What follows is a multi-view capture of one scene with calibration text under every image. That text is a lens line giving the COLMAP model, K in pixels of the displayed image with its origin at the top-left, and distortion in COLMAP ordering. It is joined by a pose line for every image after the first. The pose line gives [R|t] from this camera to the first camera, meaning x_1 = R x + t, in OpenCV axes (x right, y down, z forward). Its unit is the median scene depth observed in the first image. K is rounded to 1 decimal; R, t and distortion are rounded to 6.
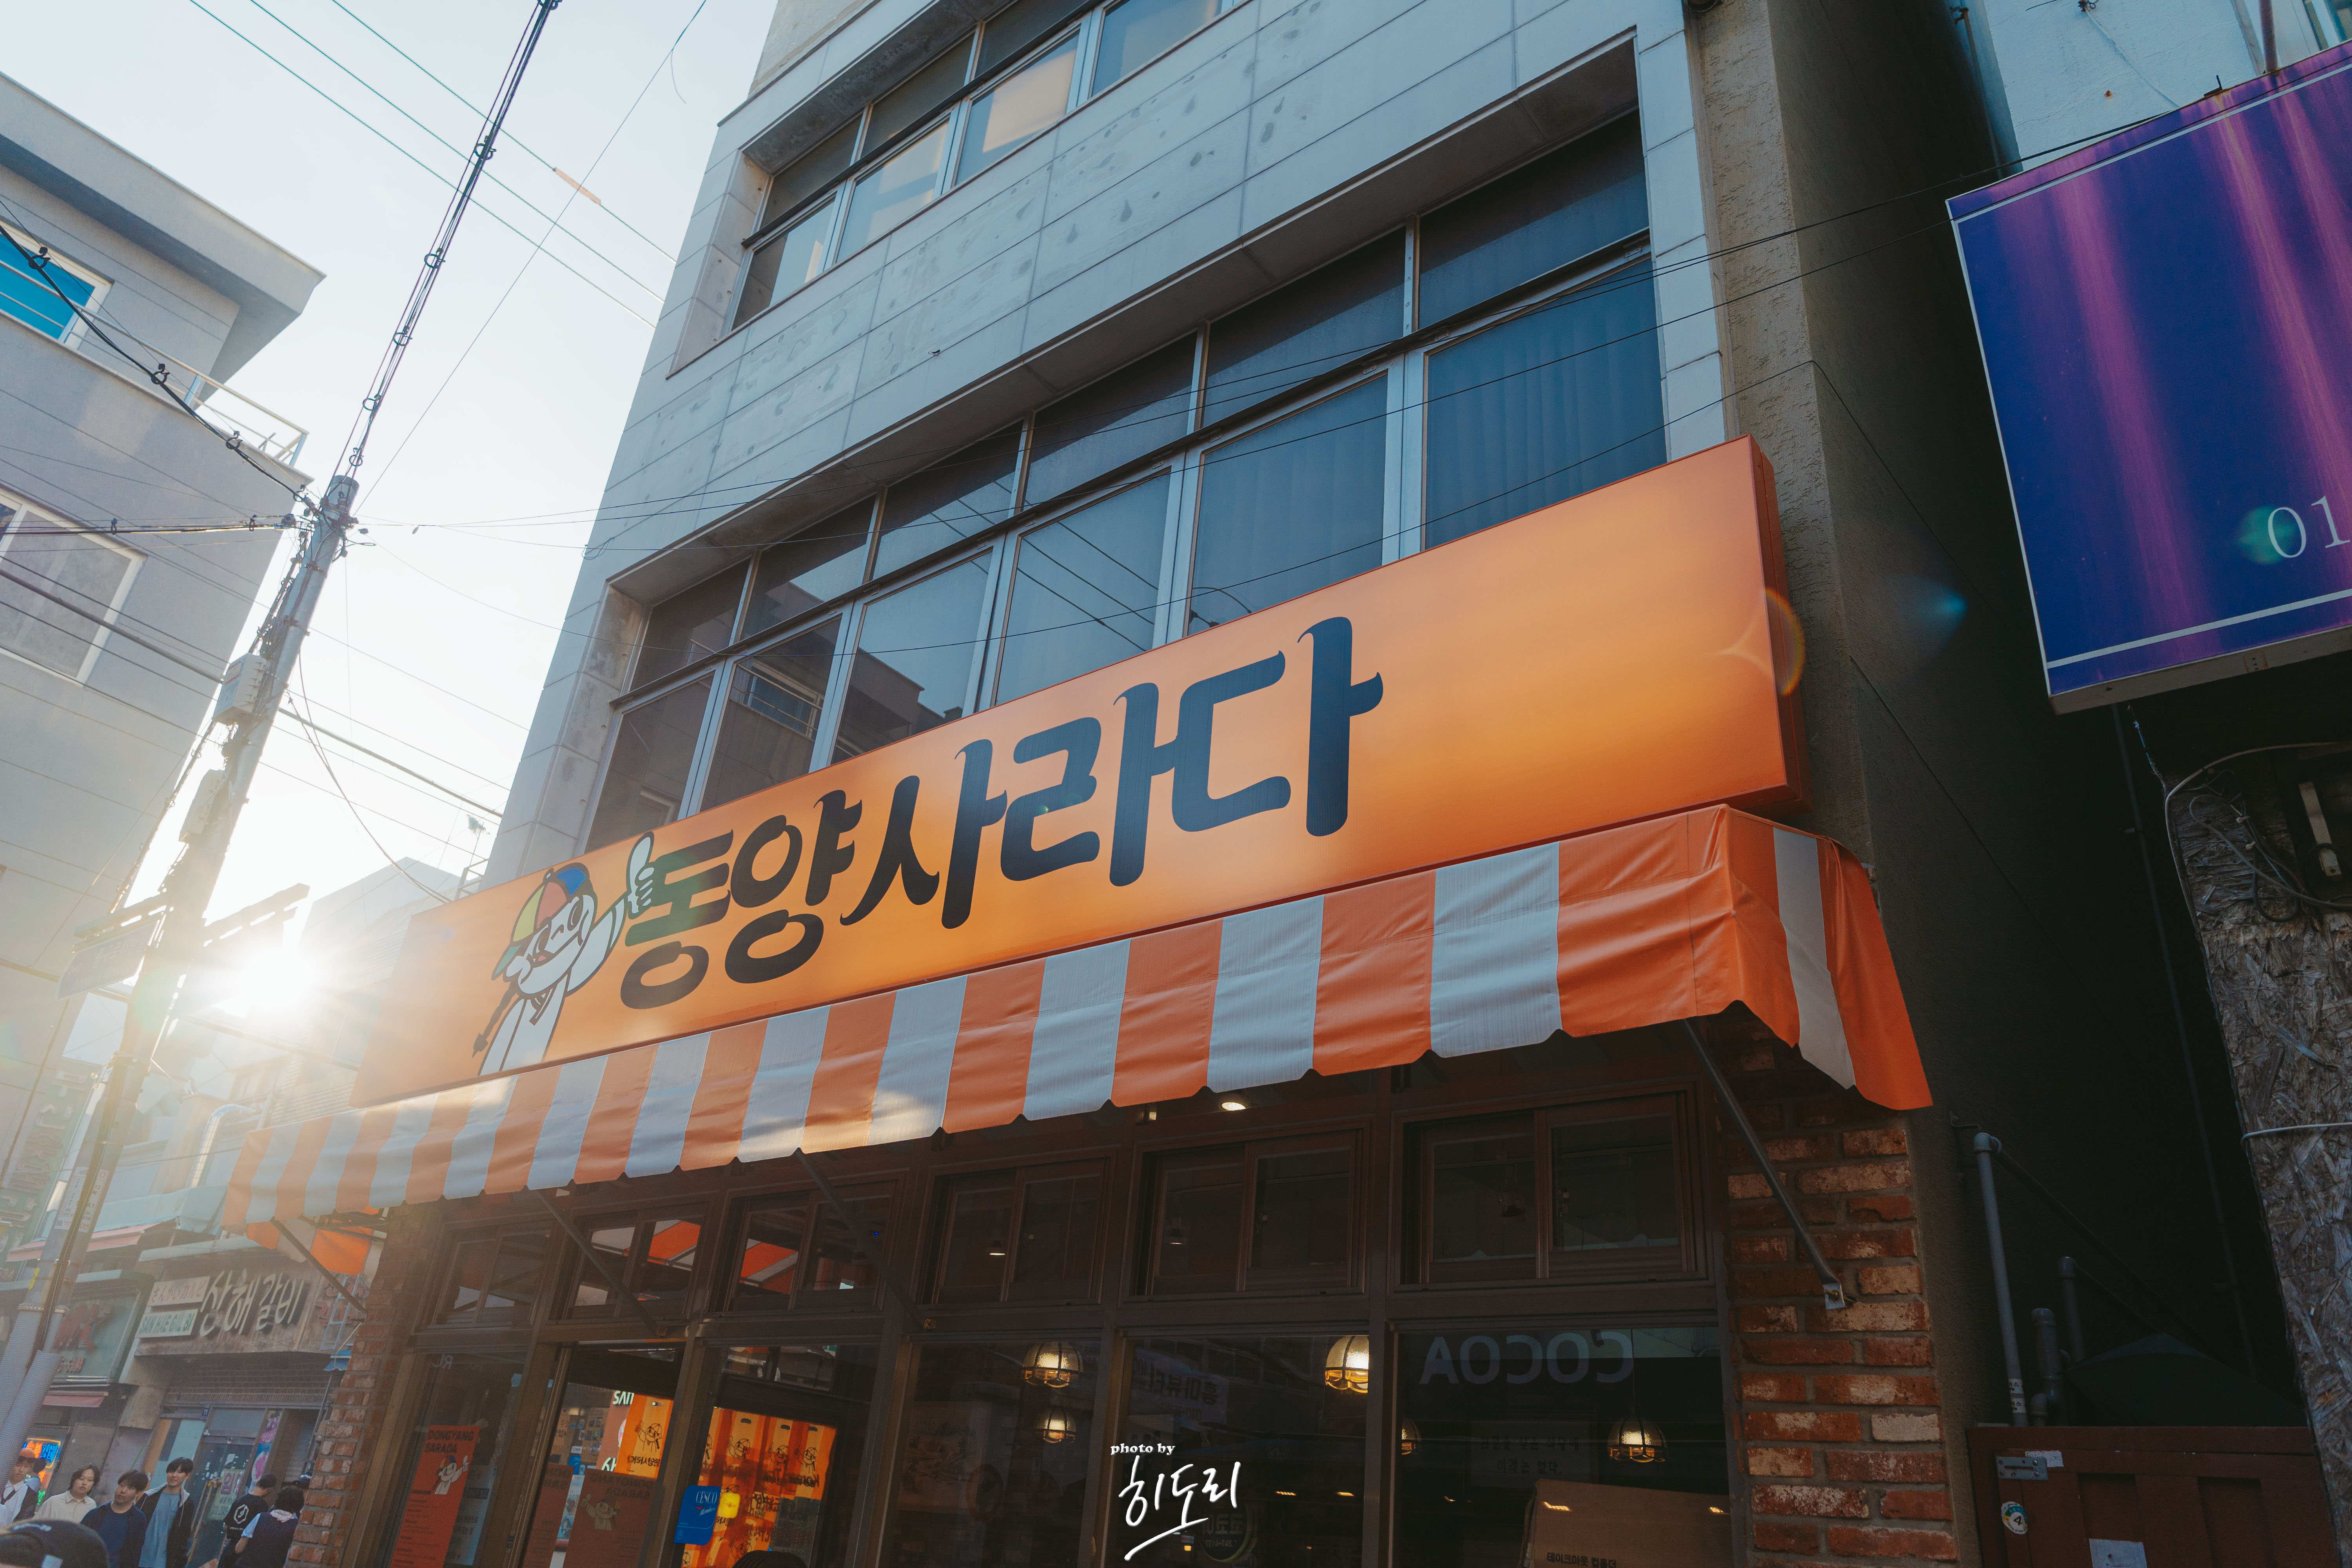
lens RADIAL K [[1537.3, 0, 1176.0], [0, 1537.3, 784.0], [0, 0, 1]] dist [-0.004965, -0.003545]
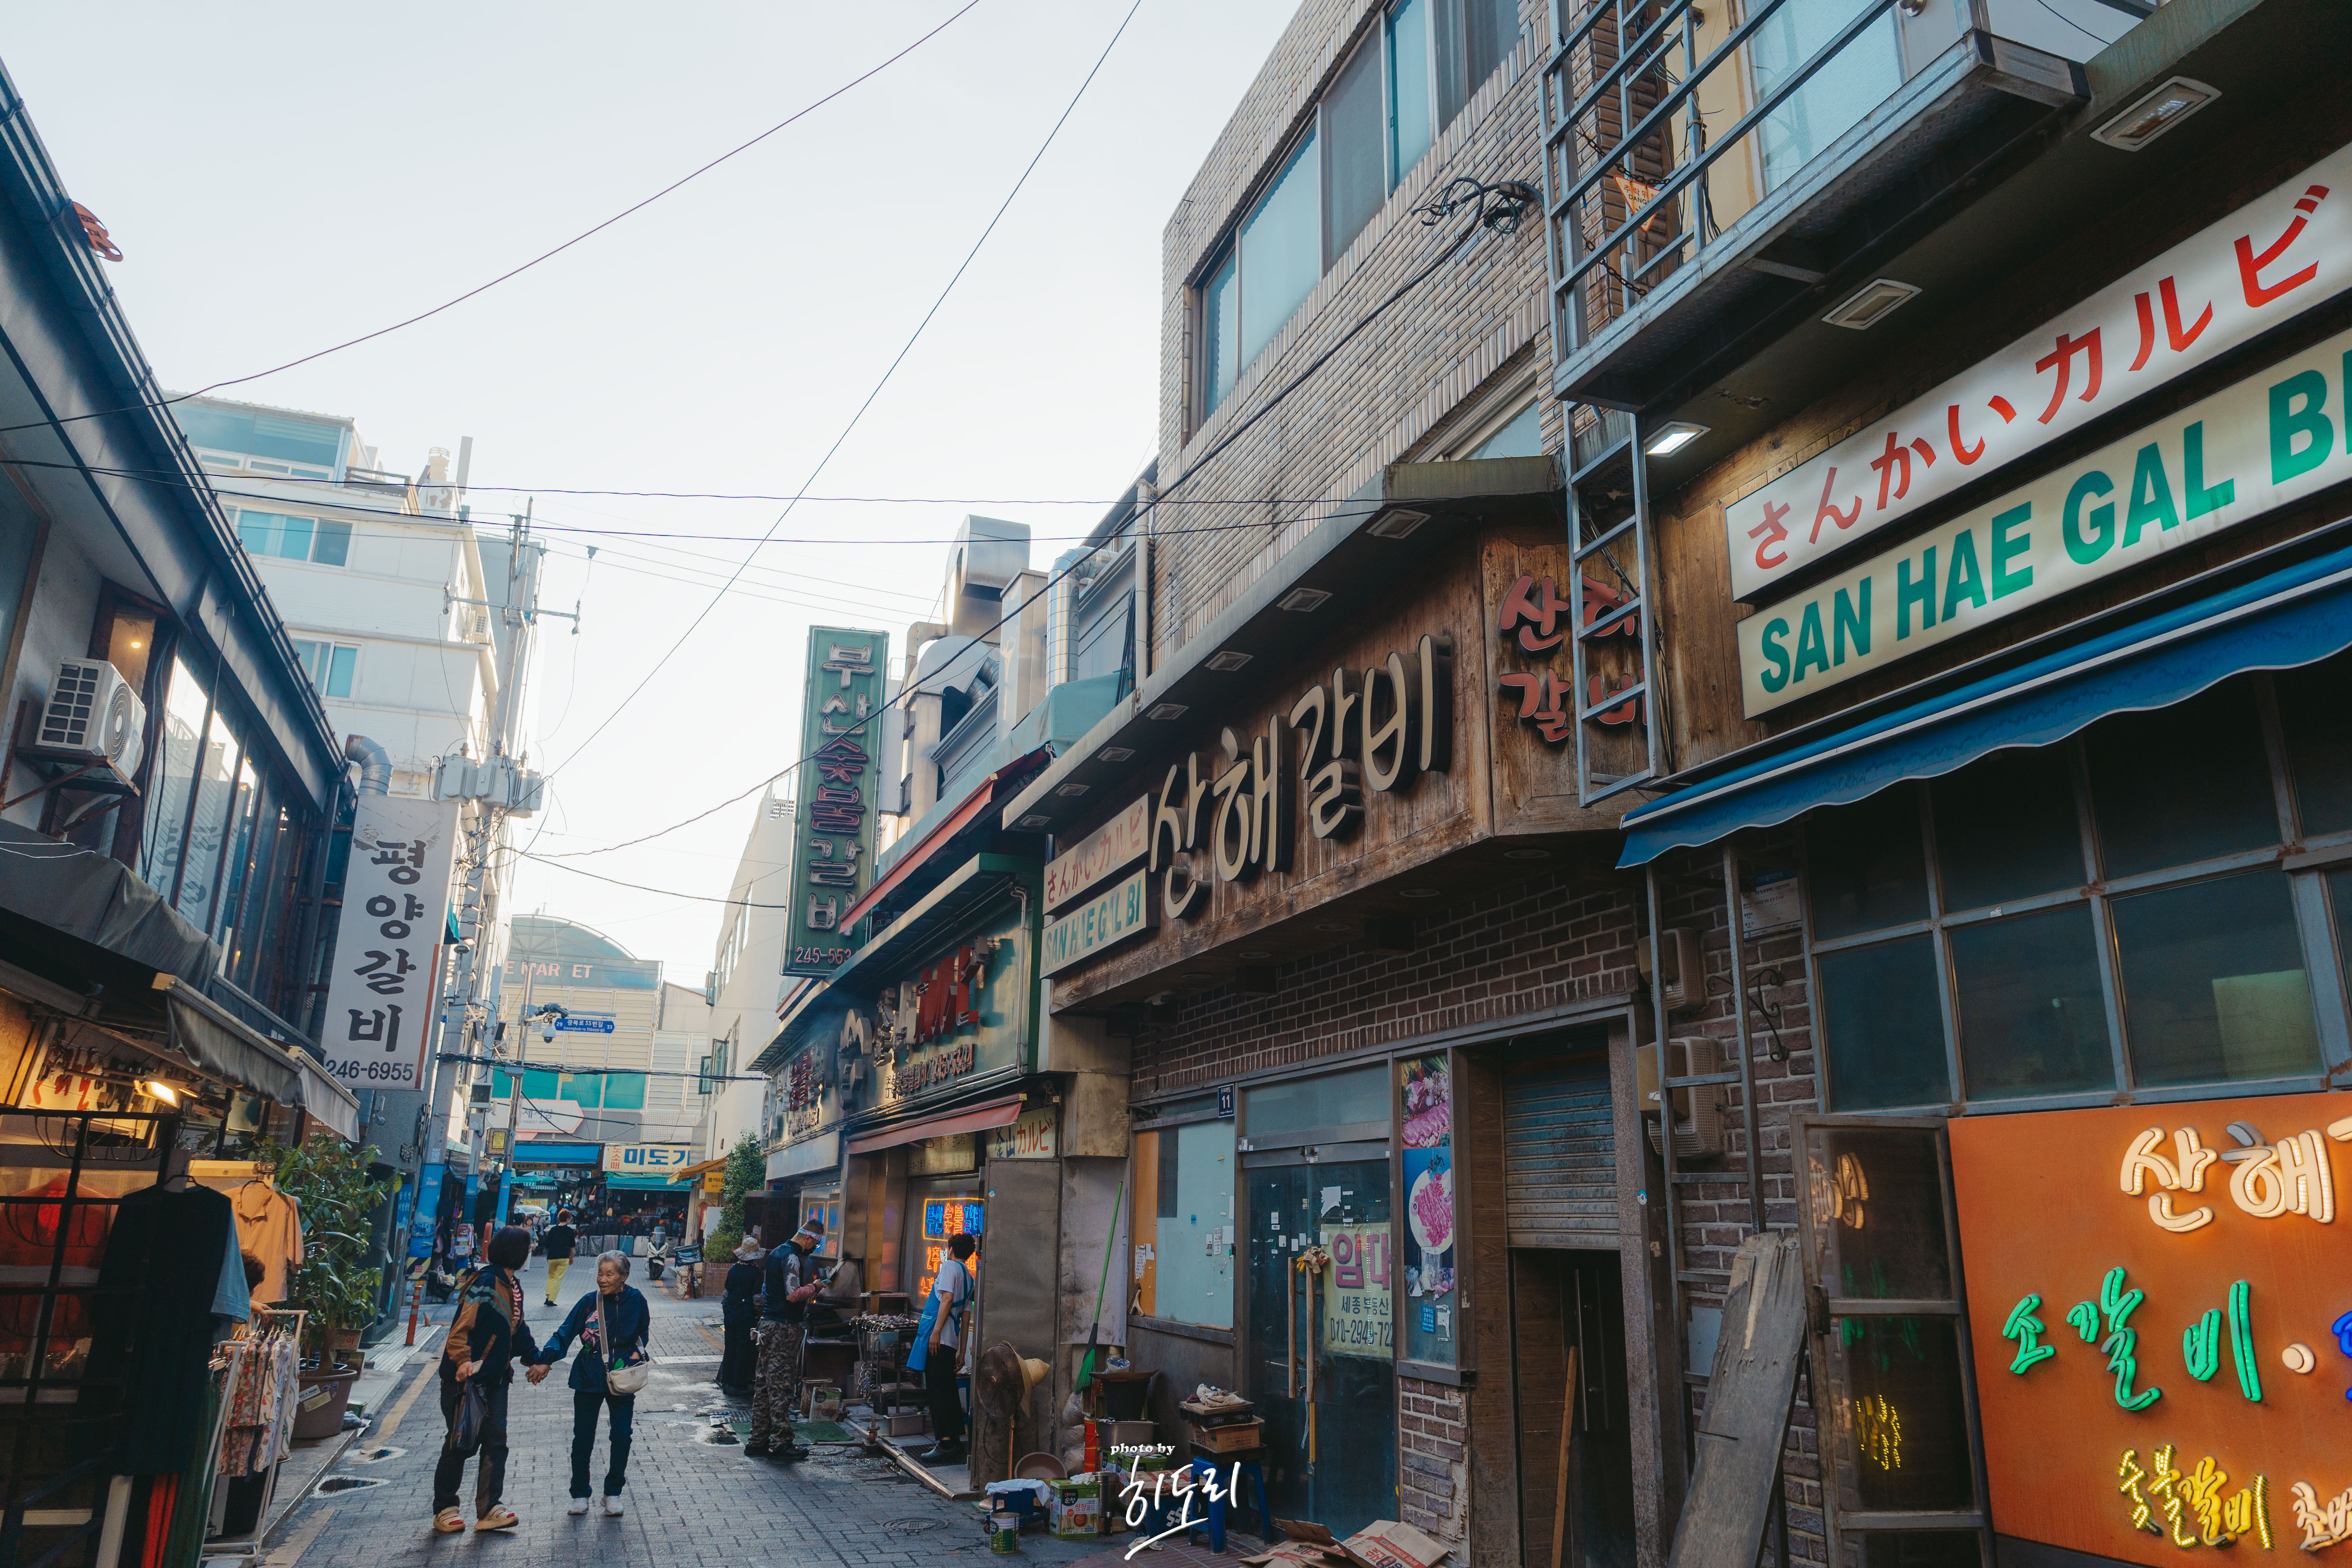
lens RADIAL K [[1537.3, 0, 1176.0], [0, 1537.3, 784.0], [0, 0, 1]] dist [-0.004965, -0.003545]
pose [[0.870047, -0.201835, -0.449756, -0.443194], [0.274489, 0.956176, 0.101898, 0.282980], [0.409479, -0.212109, 0.887320, 0.645218]]
